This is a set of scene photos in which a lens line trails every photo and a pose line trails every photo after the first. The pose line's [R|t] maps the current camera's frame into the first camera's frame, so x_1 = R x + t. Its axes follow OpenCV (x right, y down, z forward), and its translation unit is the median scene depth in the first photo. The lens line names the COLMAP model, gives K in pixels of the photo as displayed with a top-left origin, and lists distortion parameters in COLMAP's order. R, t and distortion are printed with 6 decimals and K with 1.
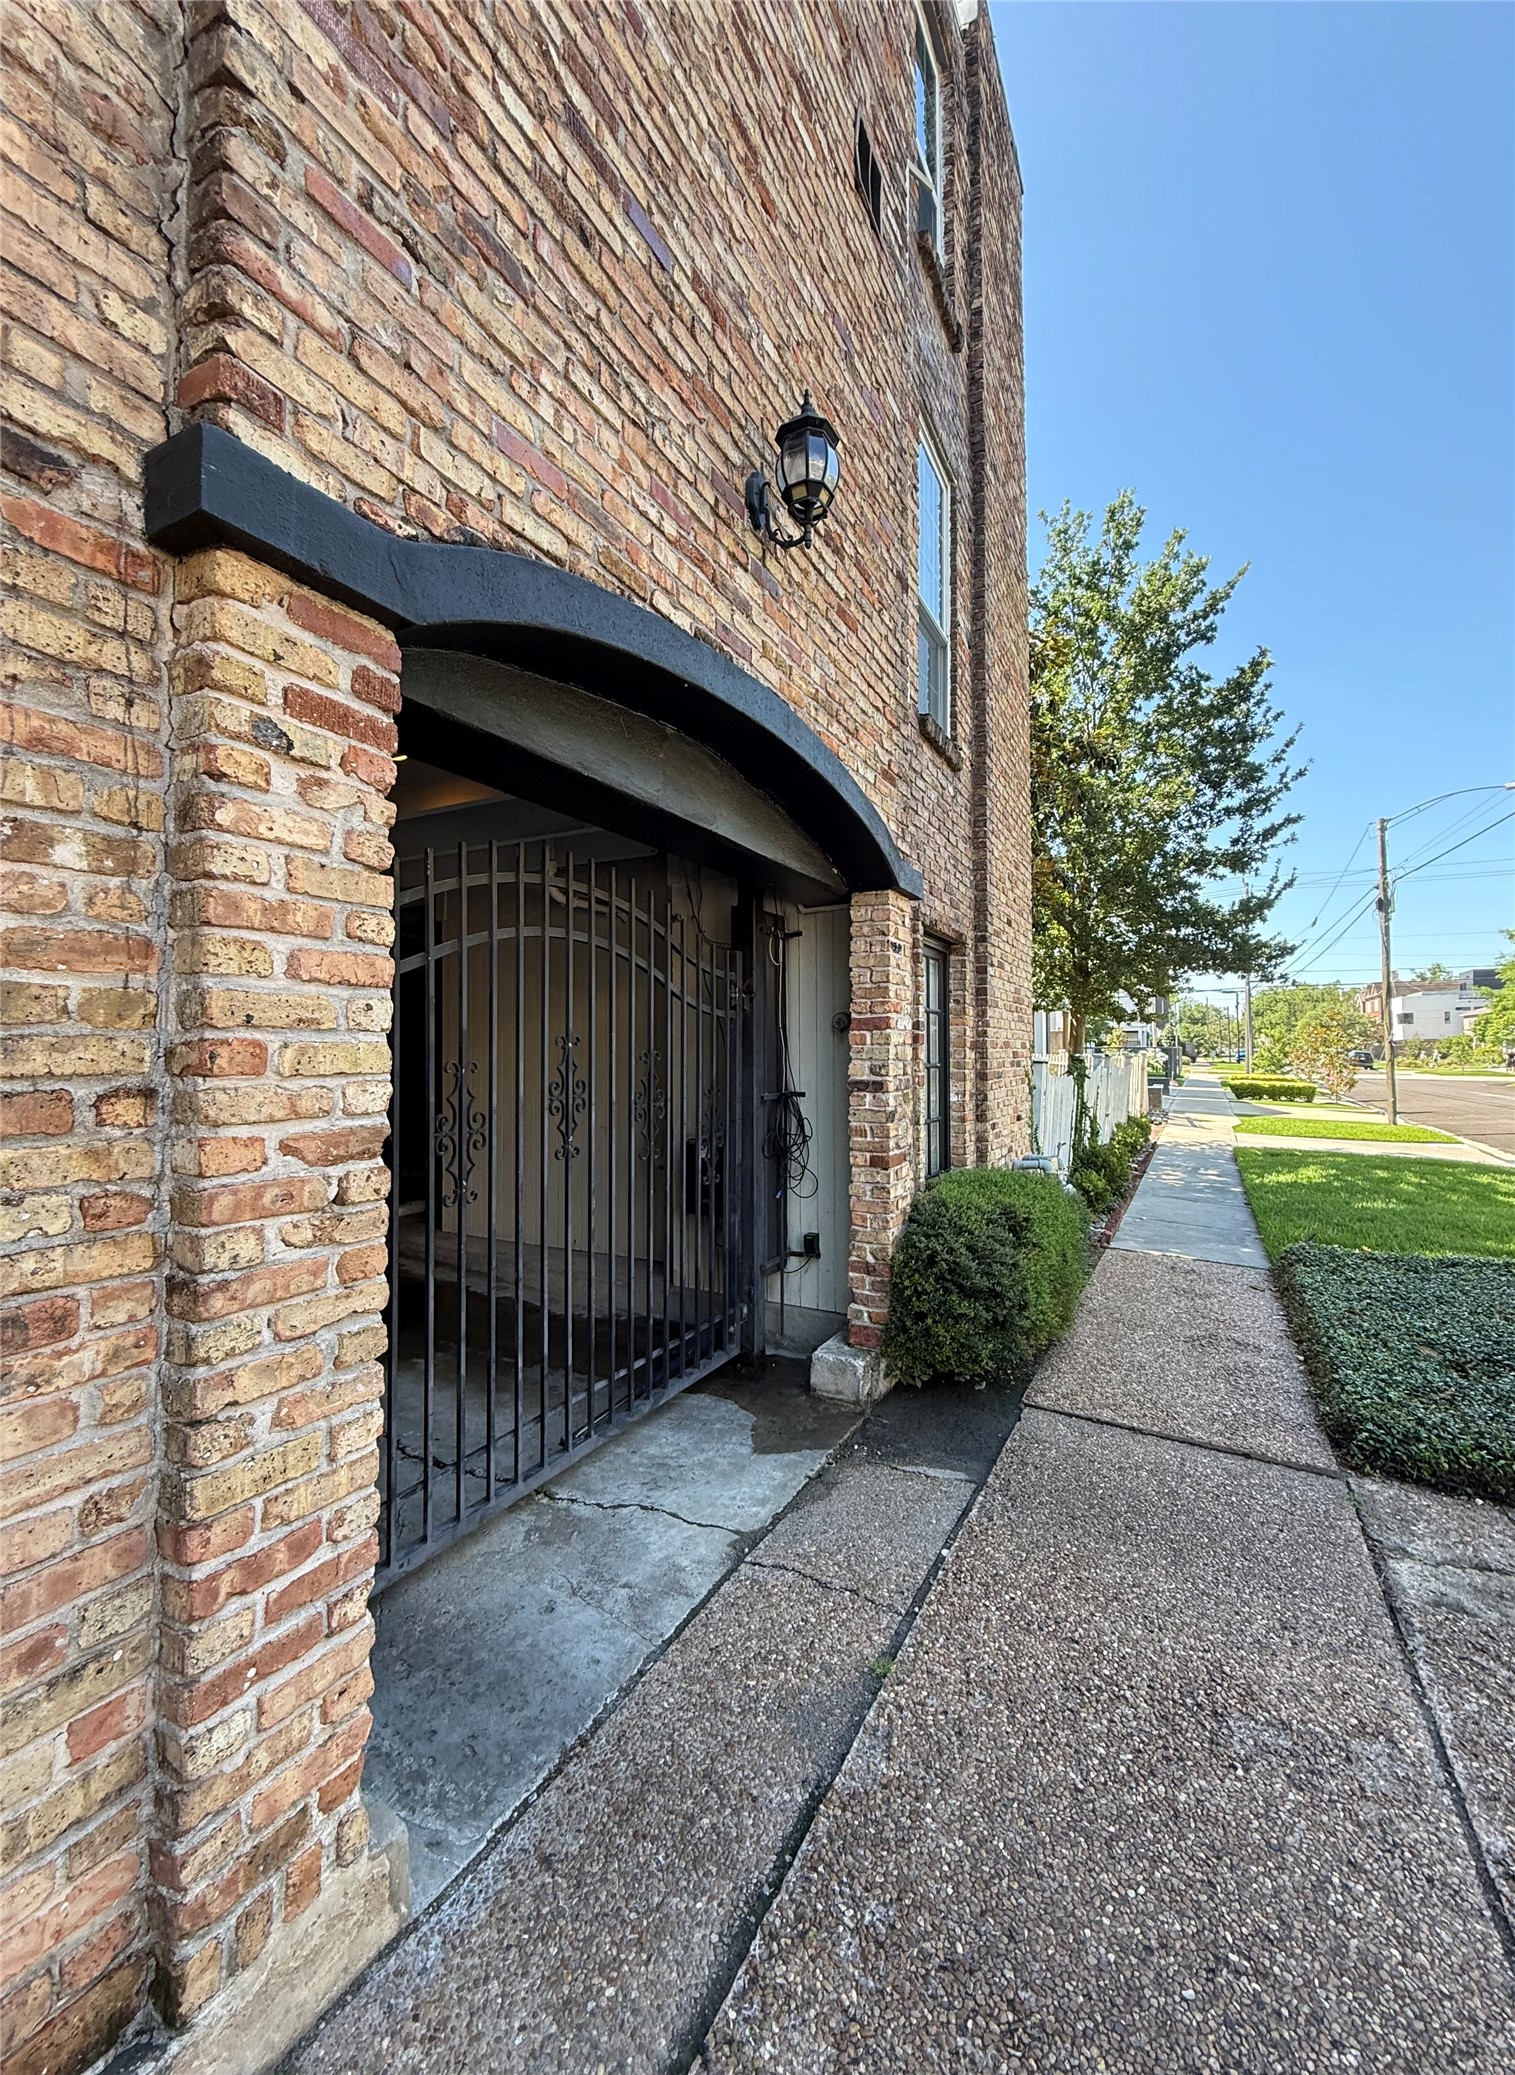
lens RADIAL K [[826.4, 0, 776.1], [0, 826.4, 1029.8], [0, 0, 1]] dist [-0.000620, 0.000441]
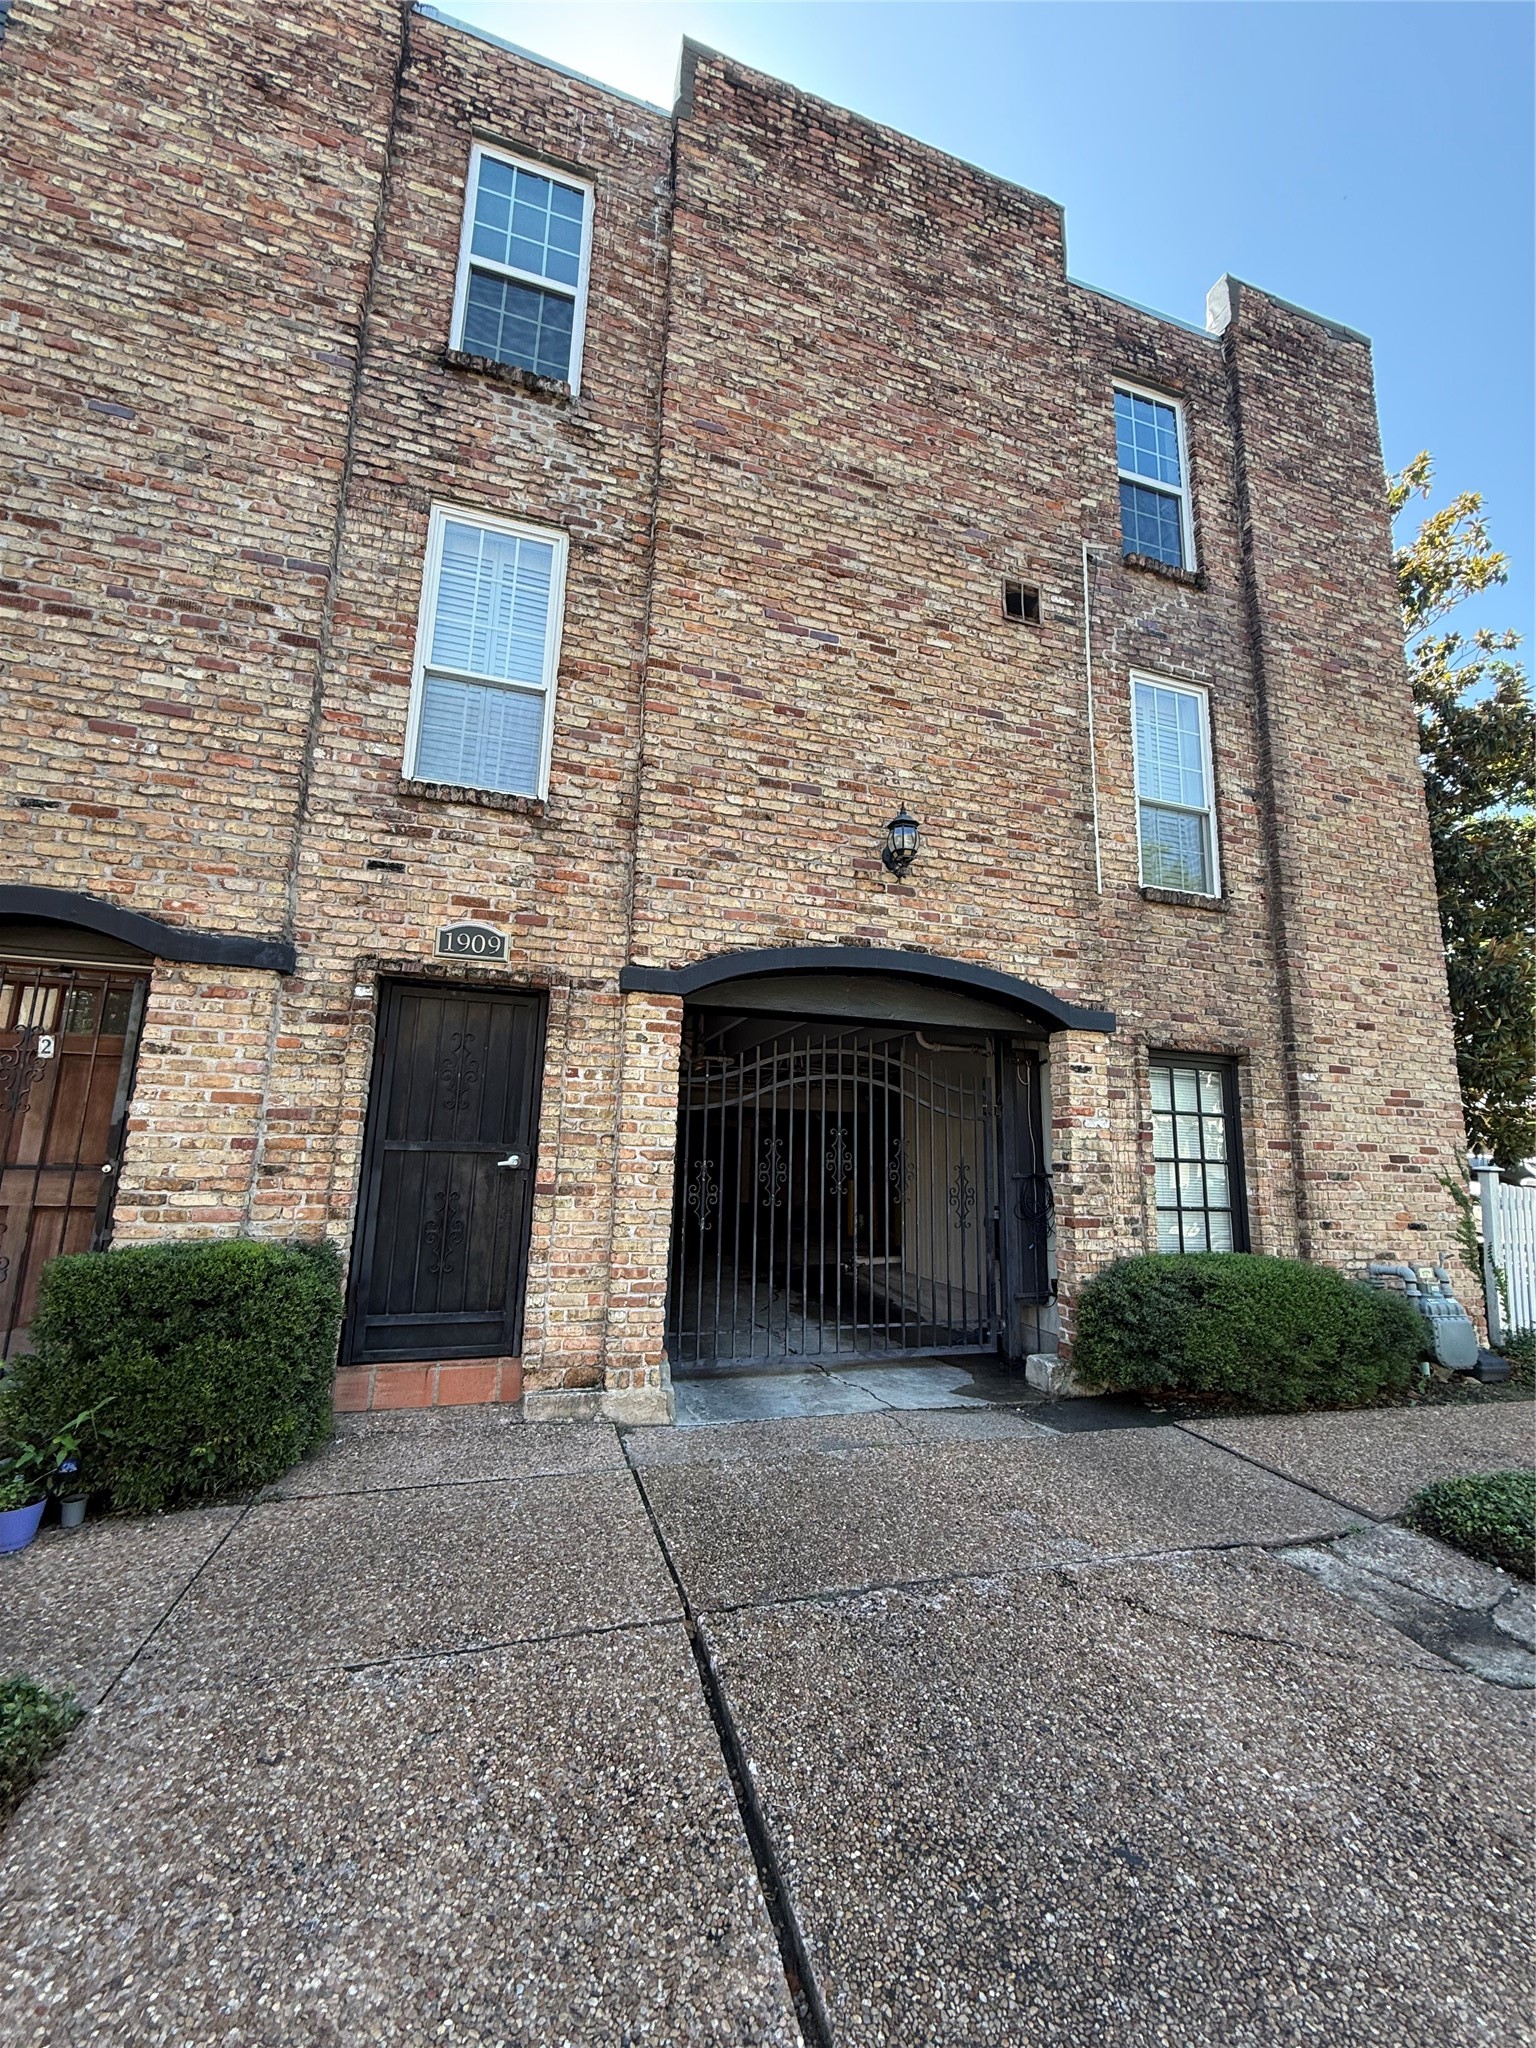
lens RADIAL K [[815.7, 0, 761.5], [0, 815.7, 1012.4], [0, 0, 1]] dist [-0.000620, 0.000441]
pose [[0.699455, -0.104043, -0.707063, 1.701831], [-0.010798, 0.987695, -0.156019, 0.063291], [0.714595, 0.116763, 0.689725, -0.819503]]
